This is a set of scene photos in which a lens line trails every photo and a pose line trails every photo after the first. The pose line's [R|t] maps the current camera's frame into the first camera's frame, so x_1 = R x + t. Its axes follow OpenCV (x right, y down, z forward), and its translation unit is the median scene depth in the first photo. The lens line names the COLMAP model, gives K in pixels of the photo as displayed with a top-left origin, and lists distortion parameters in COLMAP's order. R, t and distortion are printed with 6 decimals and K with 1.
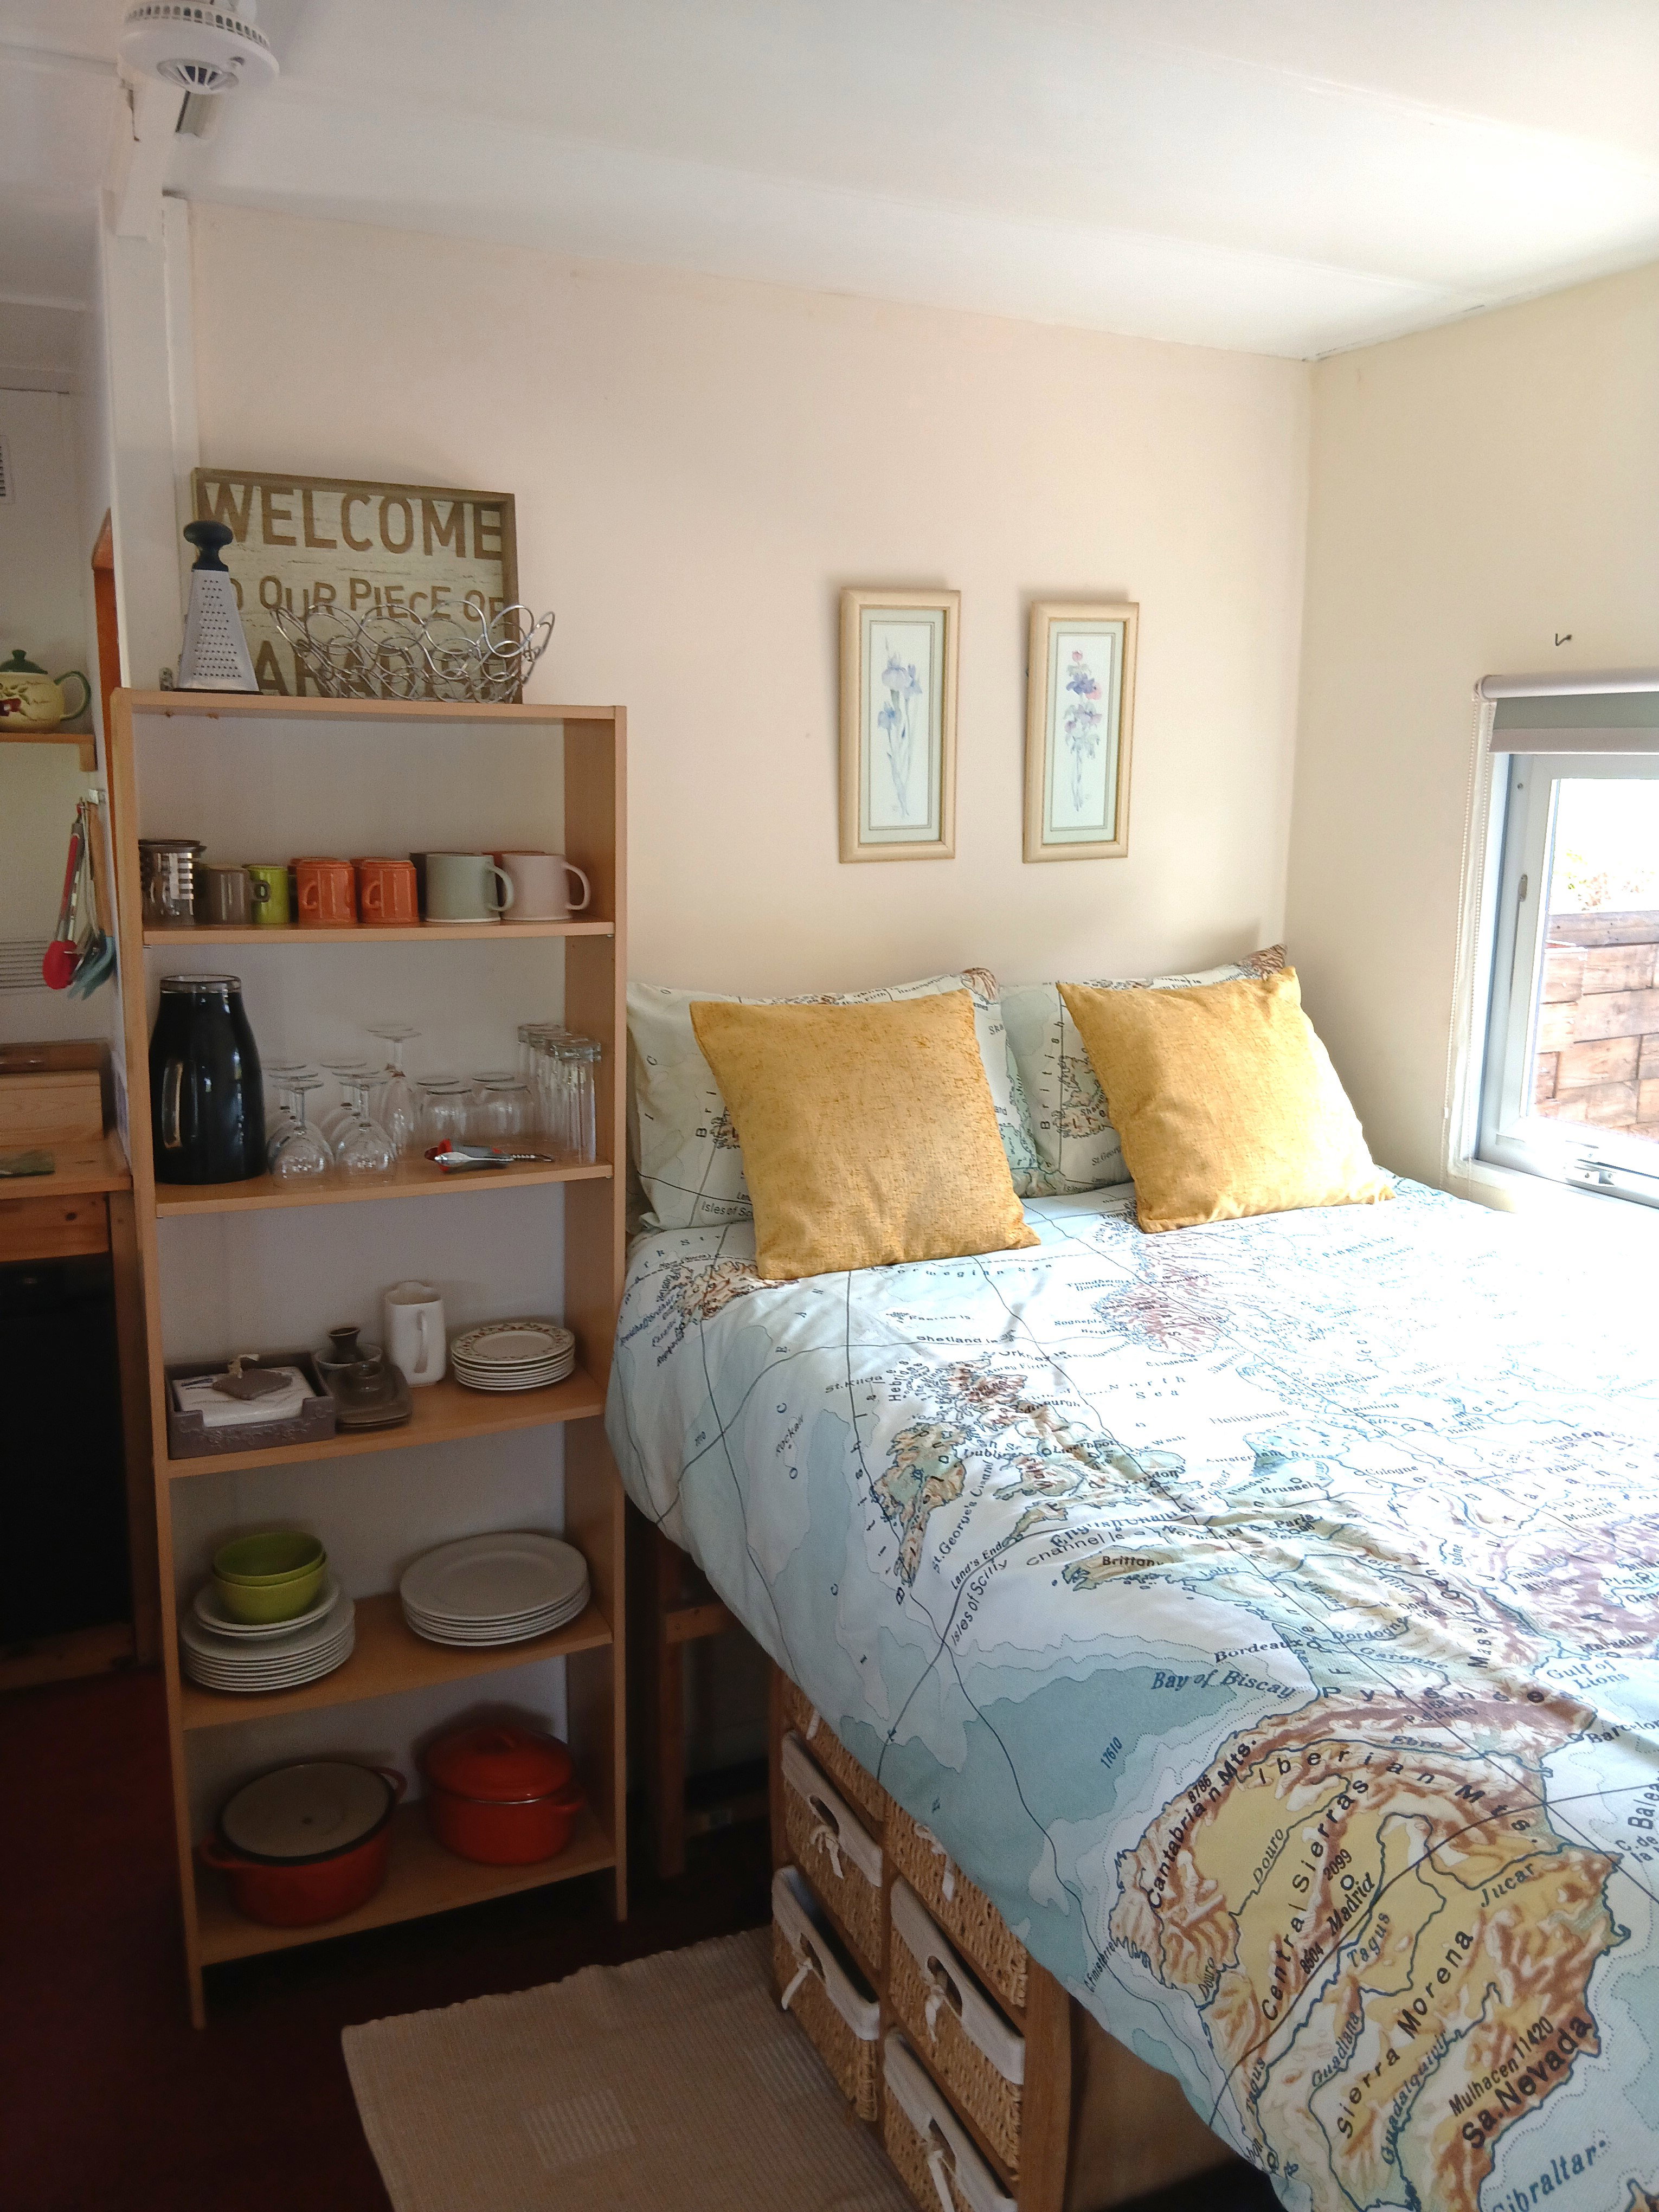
lens RADIAL K [[1676.4, 0, 821.3], [0, 1676.4, 1104.5], [0, 0, 1]] dist [0.125256, -0.229623]
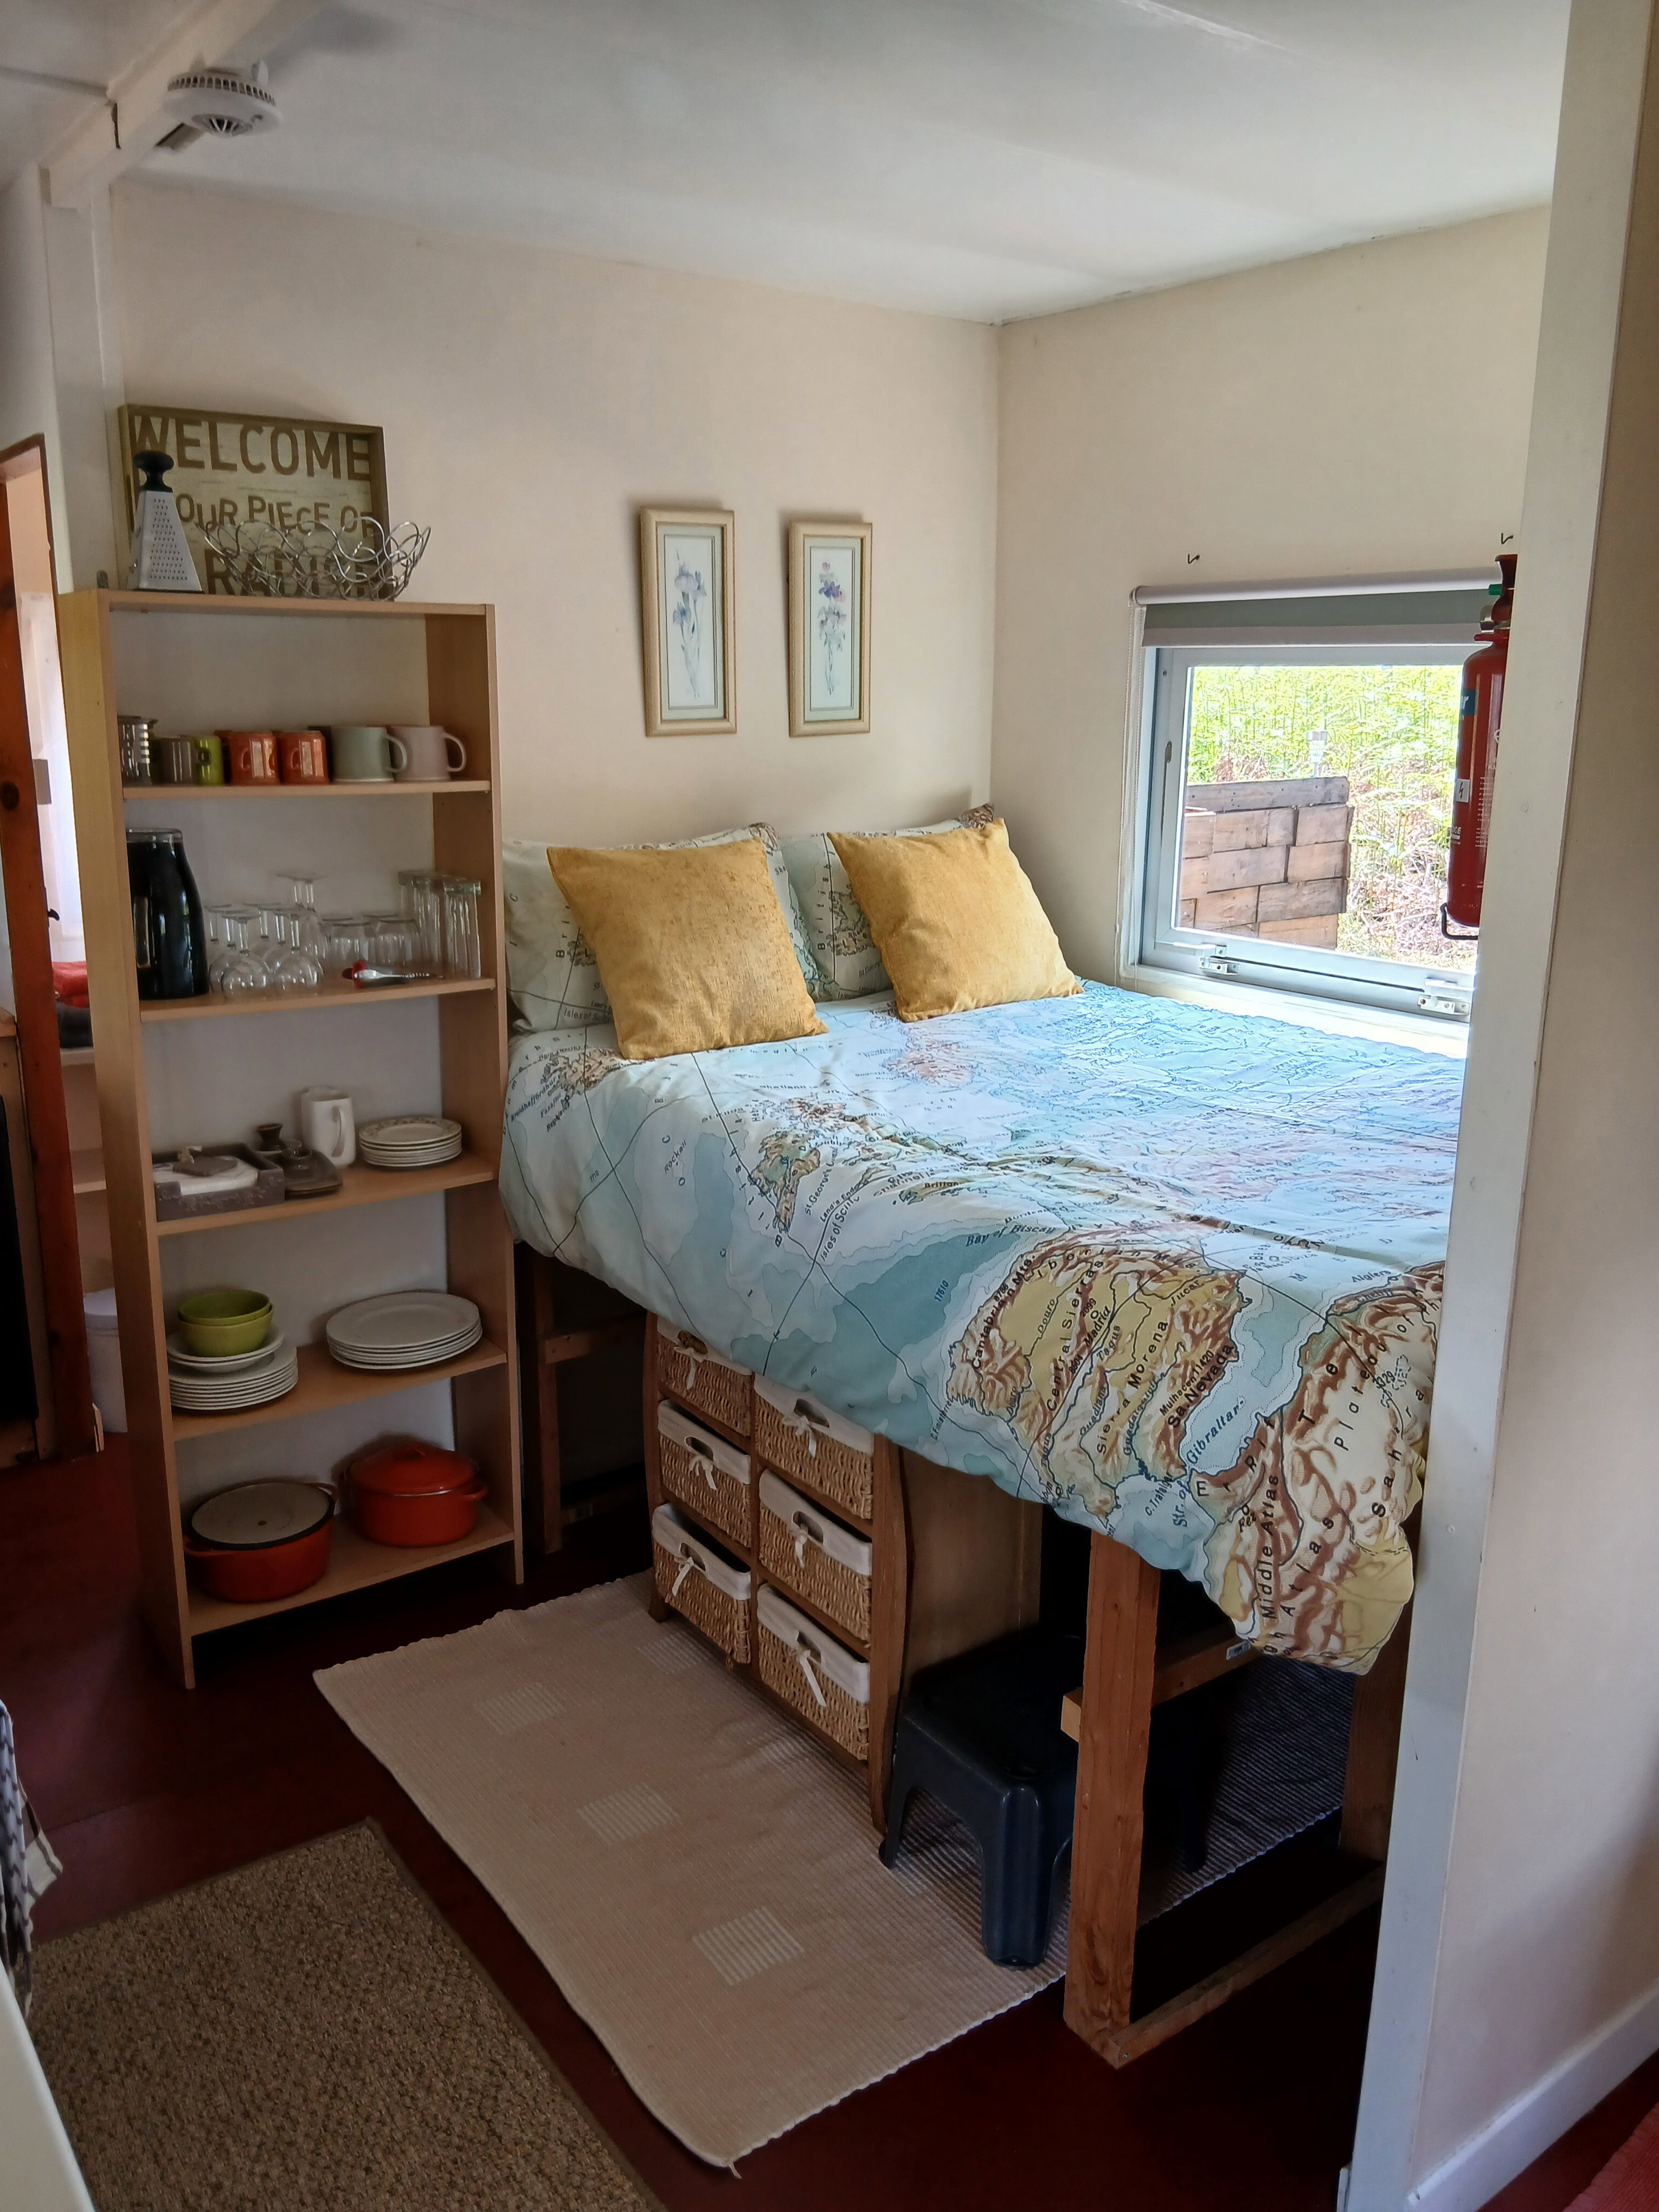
lens RADIAL K [[1676.4, 0, 821.3], [0, 1676.4, 1104.5], [0, 0, 1]] dist [0.125256, -0.229623]
pose [[0.981061, -0.050354, 0.187038, -0.129119], [0.039835, 0.997428, 0.059584, 0.066140], [-0.189557, -0.051005, 0.980544, -0.288436]]
